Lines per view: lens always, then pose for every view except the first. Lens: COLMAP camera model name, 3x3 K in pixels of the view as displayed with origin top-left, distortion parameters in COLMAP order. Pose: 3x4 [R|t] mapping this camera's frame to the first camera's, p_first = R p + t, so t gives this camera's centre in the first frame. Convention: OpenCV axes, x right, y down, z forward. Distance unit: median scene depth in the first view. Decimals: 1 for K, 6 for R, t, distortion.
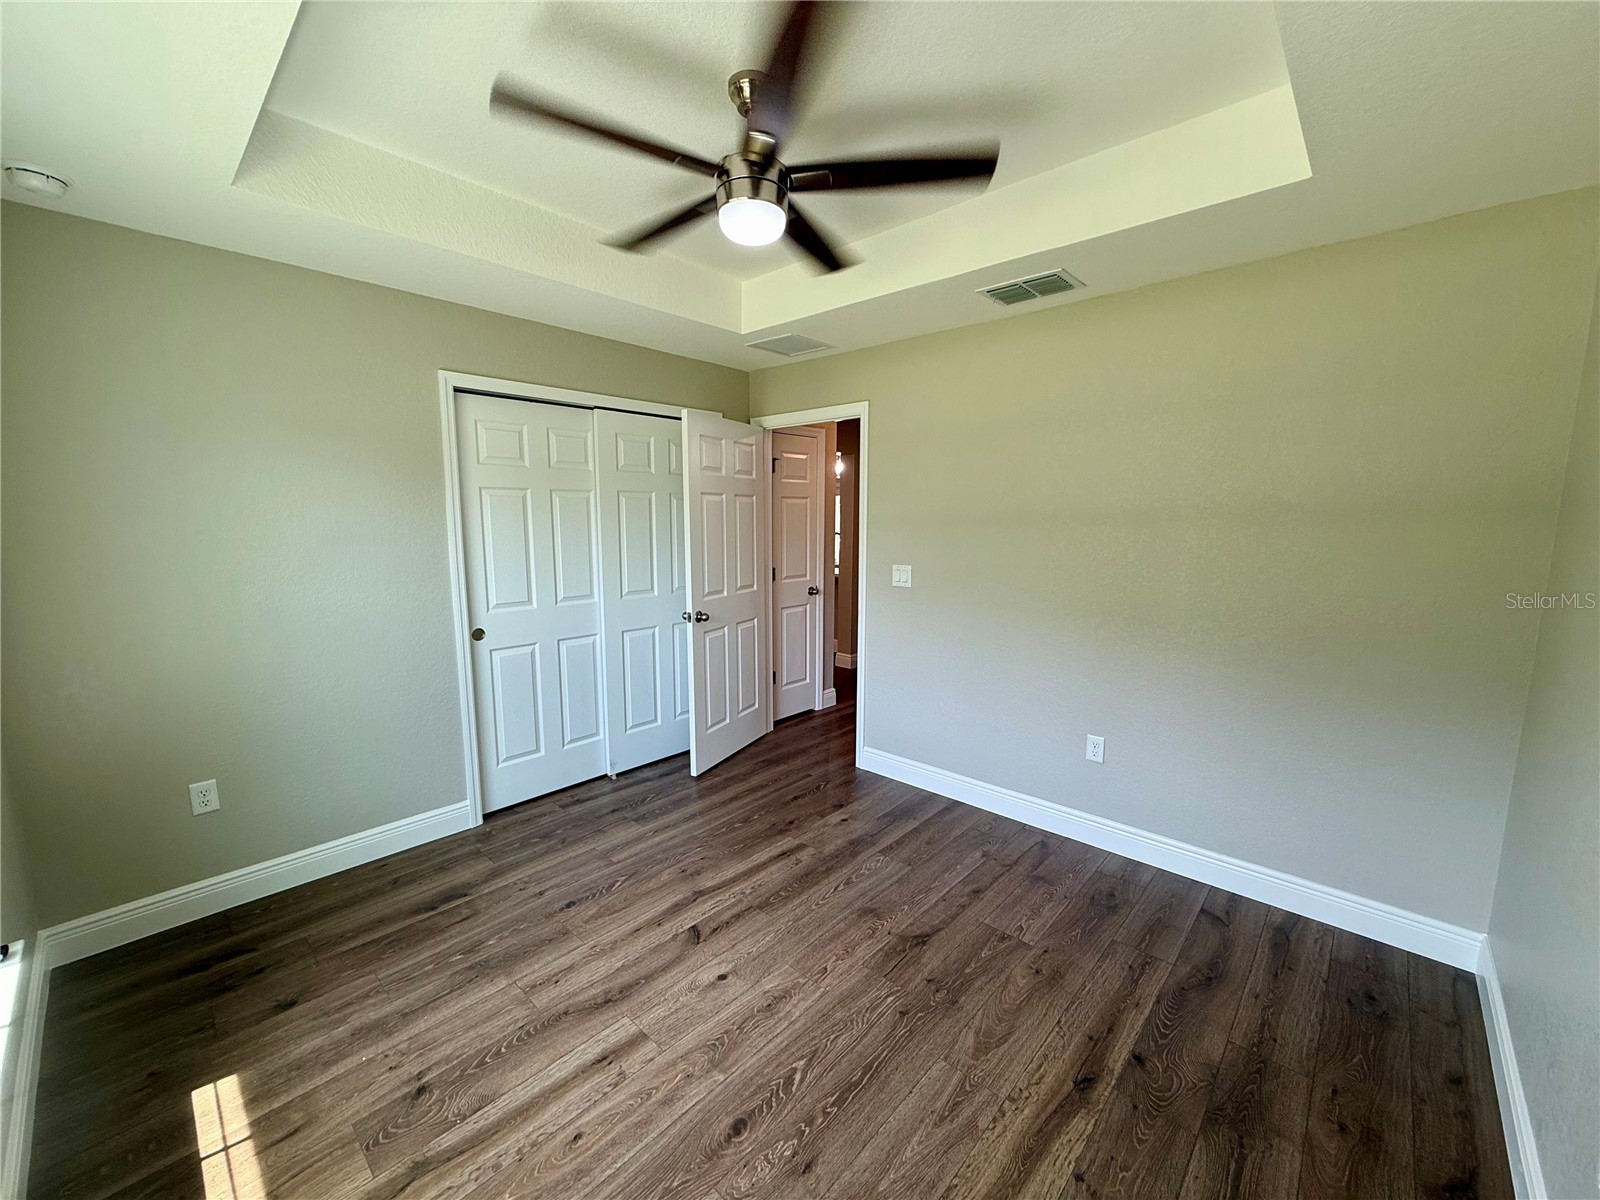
lens RADIAL K [[637.2, 0, 795.6], [0, 637.2, 601.9], [0, 0, 1]] dist [0.000573, -0.000374]
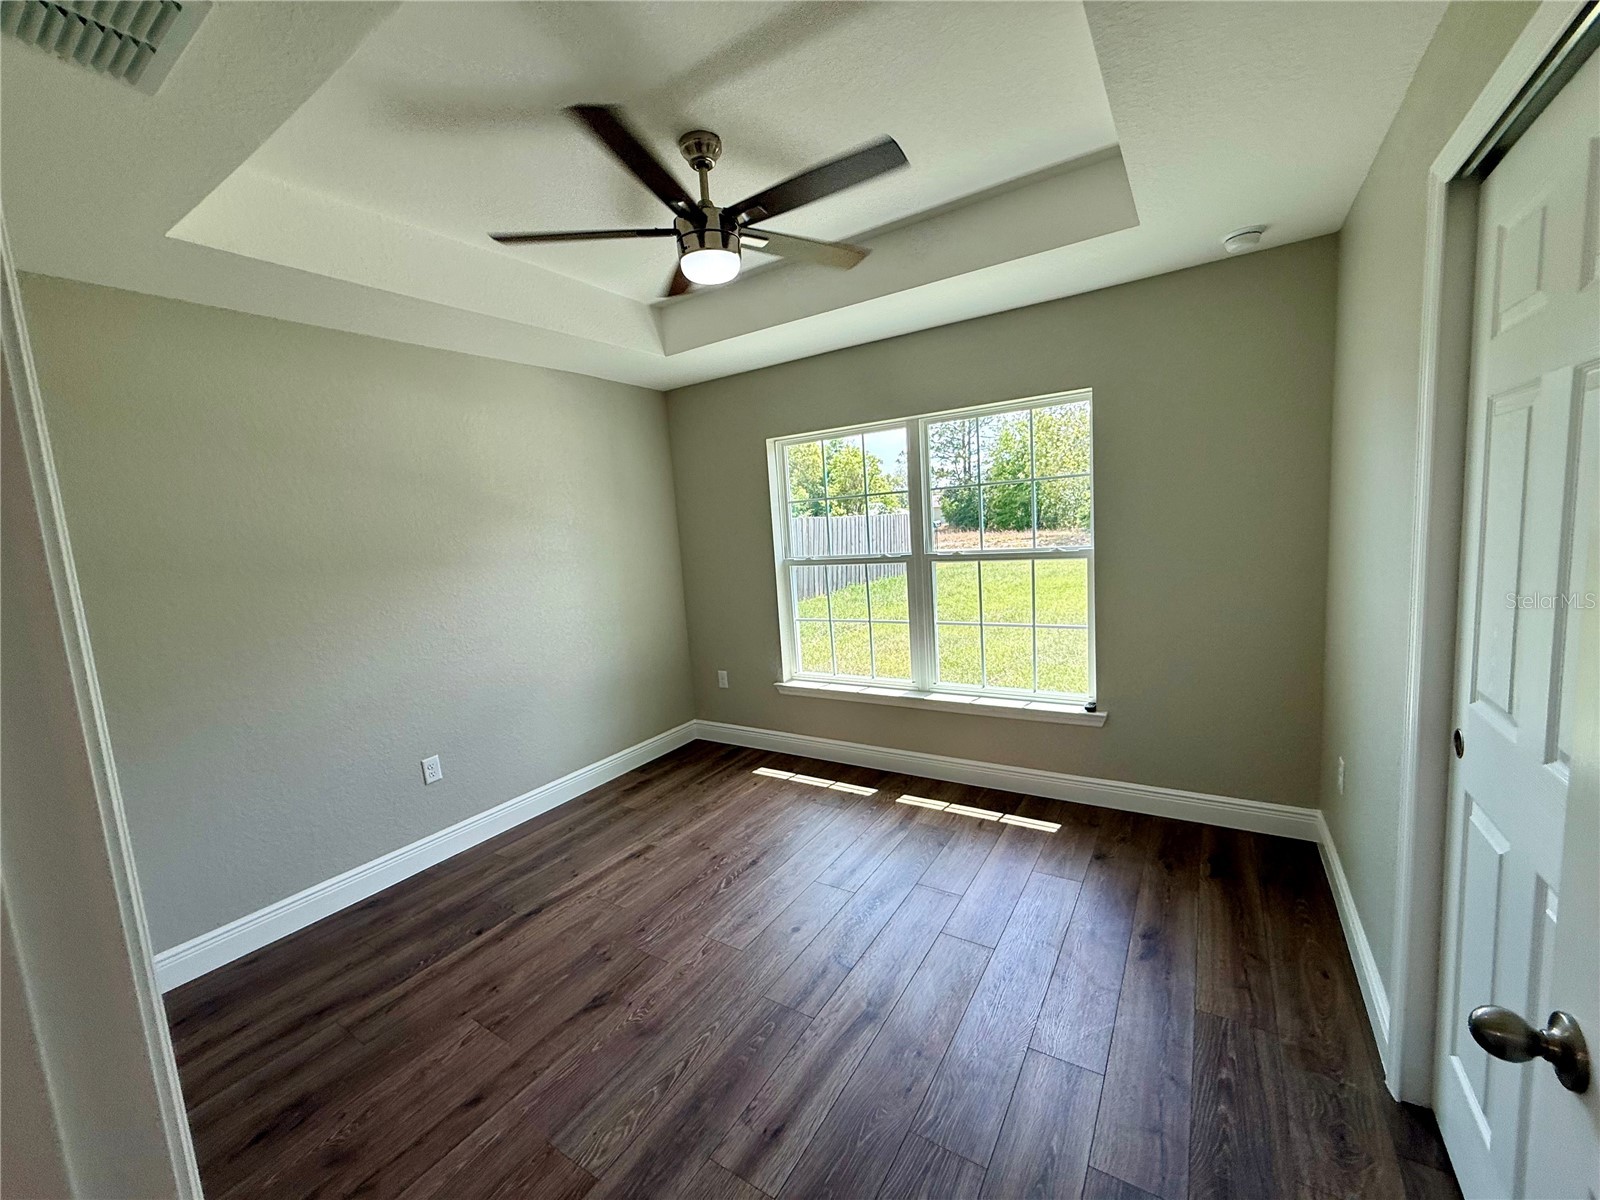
lens RADIAL K [[637.2, 0, 795.6], [0, 637.2, 601.9], [0, 0, 1]] dist [0.000573, -0.000374]
pose [[-0.982375, 0.088103, -0.164853, 0.019808], [0.045330, 0.967914, 0.247158, -0.243648], [0.181339, 0.235330, -0.954849, 1.880729]]
